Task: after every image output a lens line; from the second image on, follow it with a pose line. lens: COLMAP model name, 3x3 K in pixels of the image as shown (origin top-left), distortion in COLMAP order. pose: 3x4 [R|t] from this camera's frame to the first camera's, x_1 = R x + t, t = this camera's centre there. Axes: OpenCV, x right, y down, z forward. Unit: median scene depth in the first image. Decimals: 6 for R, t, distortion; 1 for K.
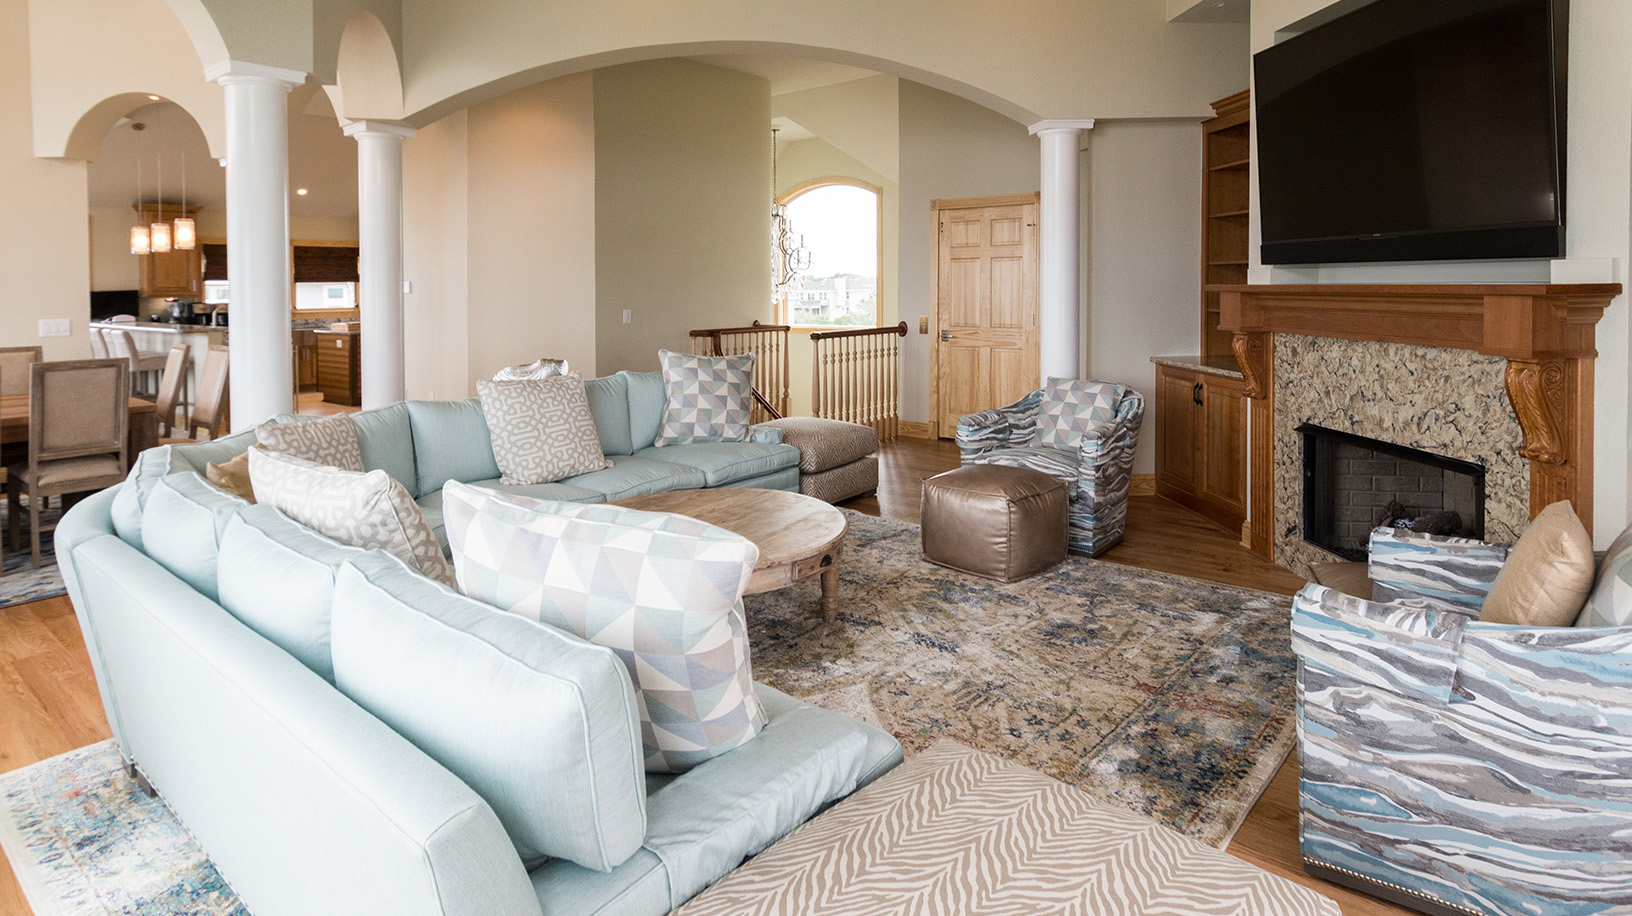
lens RADIAL K [[906.6, 0, 826.2], [0, 906.6, 465.7], [0, 0, 1]] dist [0.002766, -0.001011]
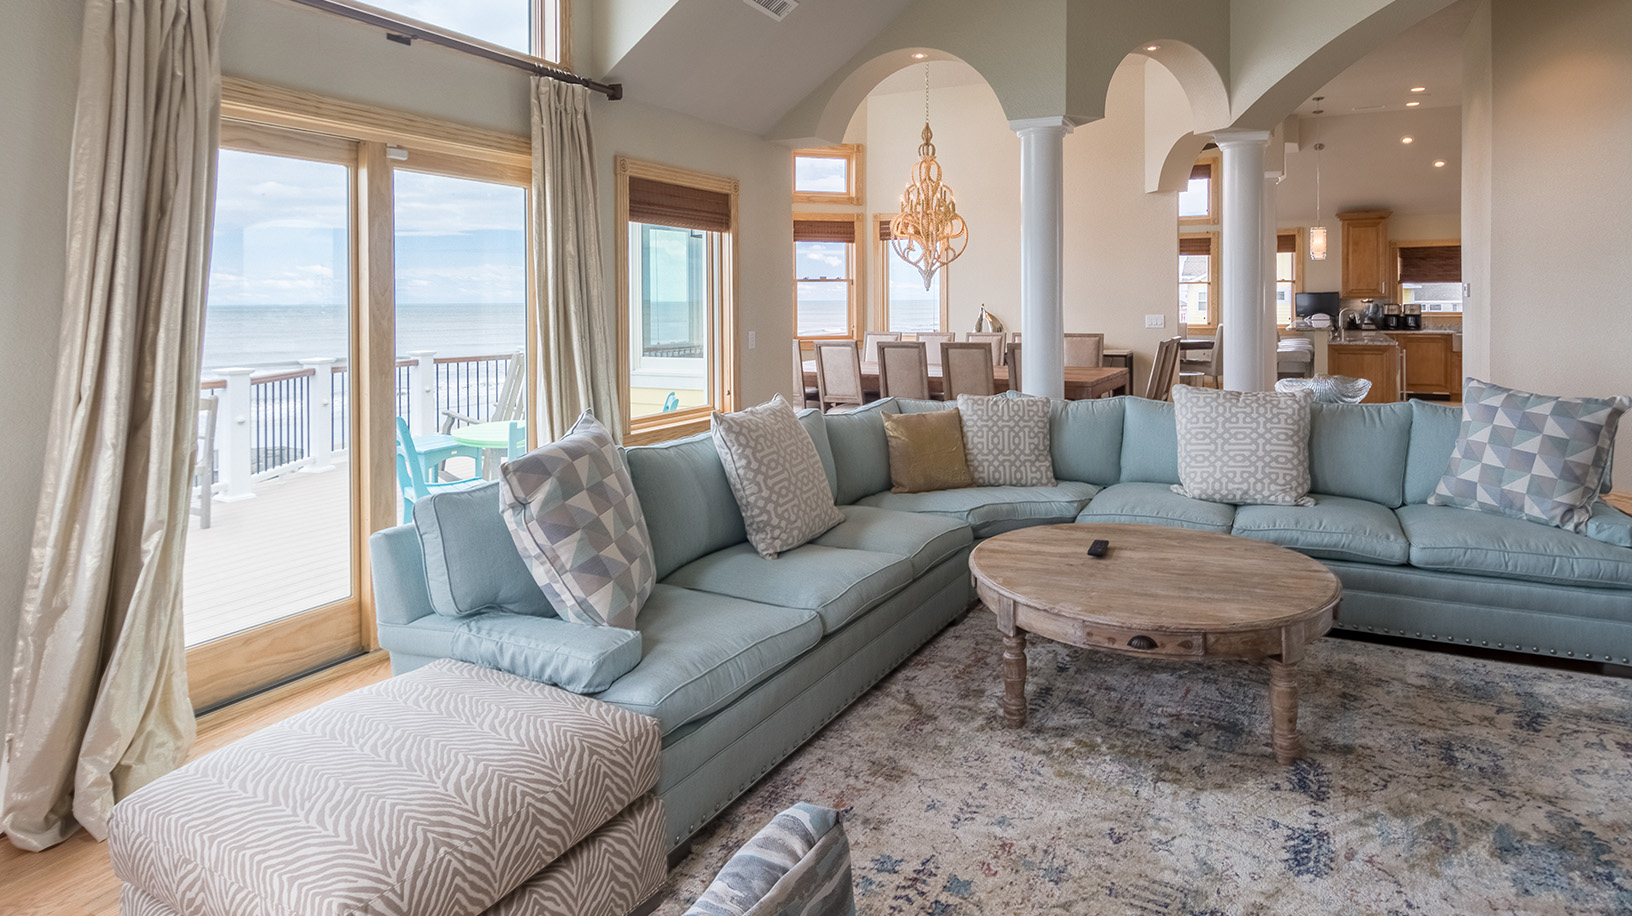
lens RADIAL K [[906.6, 0, 821.8], [0, 906.6, 451.7], [0, 0, 1]] dist [0.002766, -0.001011]
pose [[0.202738, 0.173750, -0.963695, 0.503348], [-0.188520, 0.972648, 0.135704, -0.082261], [0.960915, 0.154164, 0.229948, 0.394108]]
